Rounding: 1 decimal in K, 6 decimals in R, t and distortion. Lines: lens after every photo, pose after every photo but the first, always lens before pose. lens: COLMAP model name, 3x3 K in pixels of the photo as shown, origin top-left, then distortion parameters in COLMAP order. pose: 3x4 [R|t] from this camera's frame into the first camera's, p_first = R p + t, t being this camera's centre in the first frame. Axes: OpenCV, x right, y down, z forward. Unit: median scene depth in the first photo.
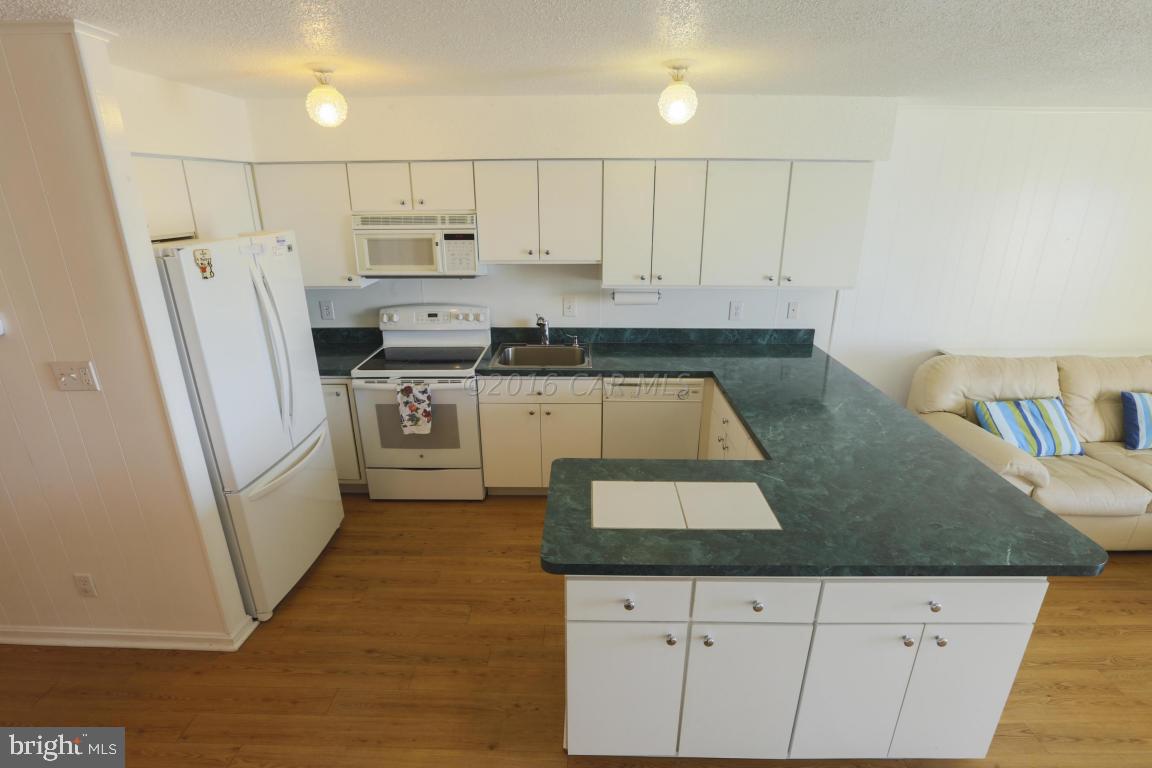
lens RADIAL K [[556.1, 0, 573.7], [0, 556.1, 382.3], [0, 0, 1]] dist [-0.067221, 0.028282]
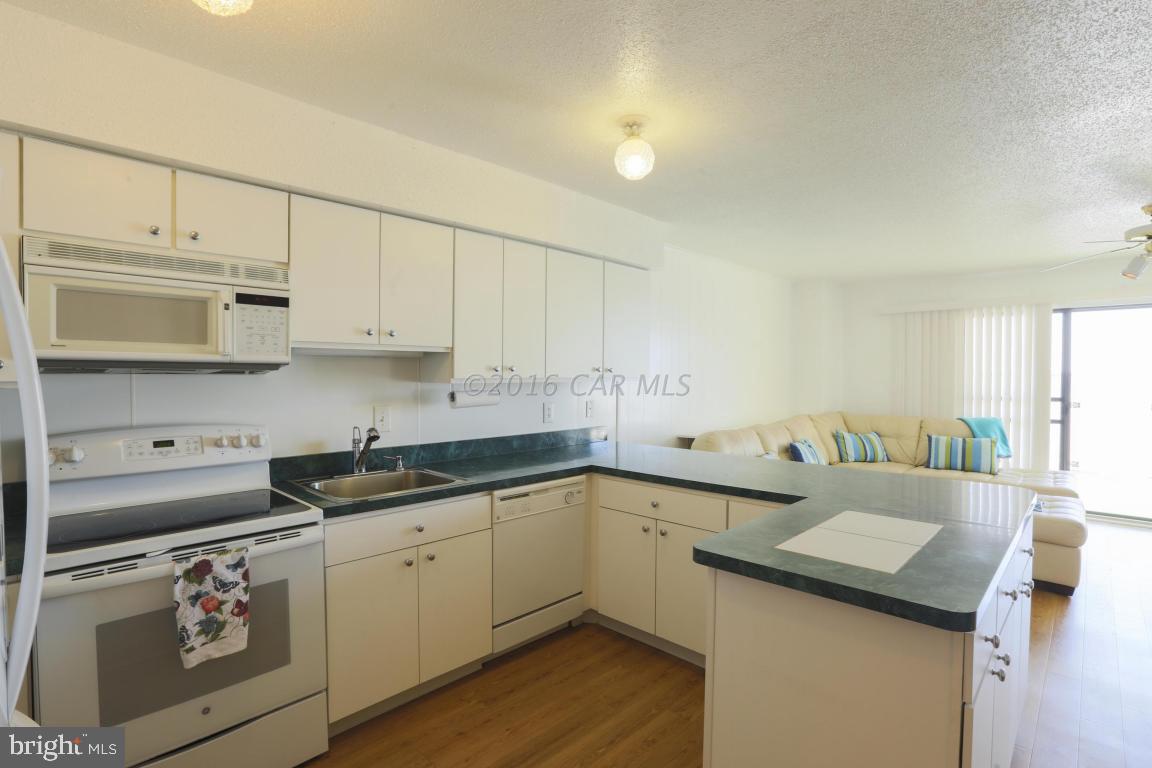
lens RADIAL K [[556.1, 0, 573.7], [0, 556.1, 382.3], [0, 0, 1]] dist [-0.067221, 0.028282]
pose [[0.679788, -0.006160, 0.733382, -0.421651], [0.237546, 0.947909, -0.212226, 0.037292], [-0.693873, 0.318481, 0.645841, 0.393564]]
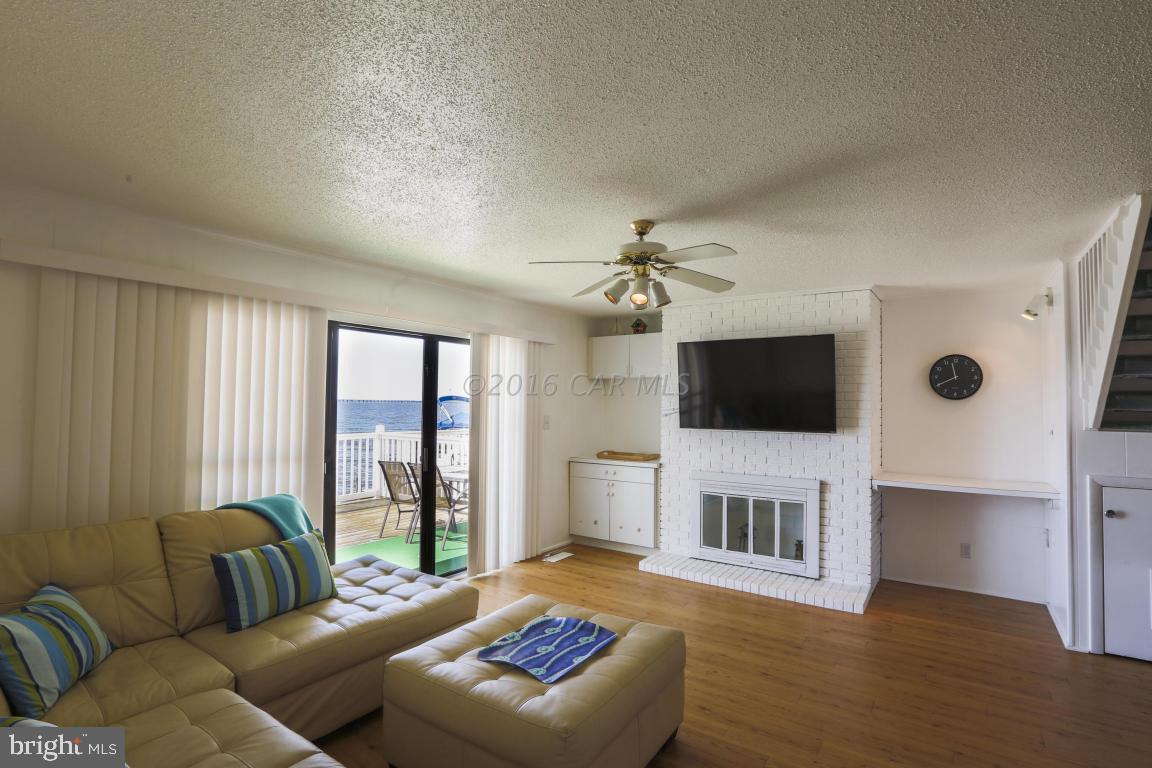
lens RADIAL K [[556.1, 0, 573.7], [0, 556.1, 382.3], [0, 0, 1]] dist [-0.067221, 0.028282]
pose [[-0.835163, 0.028918, 0.549242, 0.668129], [0.183782, 0.955890, 0.229127, -0.202697], [-0.518389, 0.292299, -0.803638, 1.013300]]
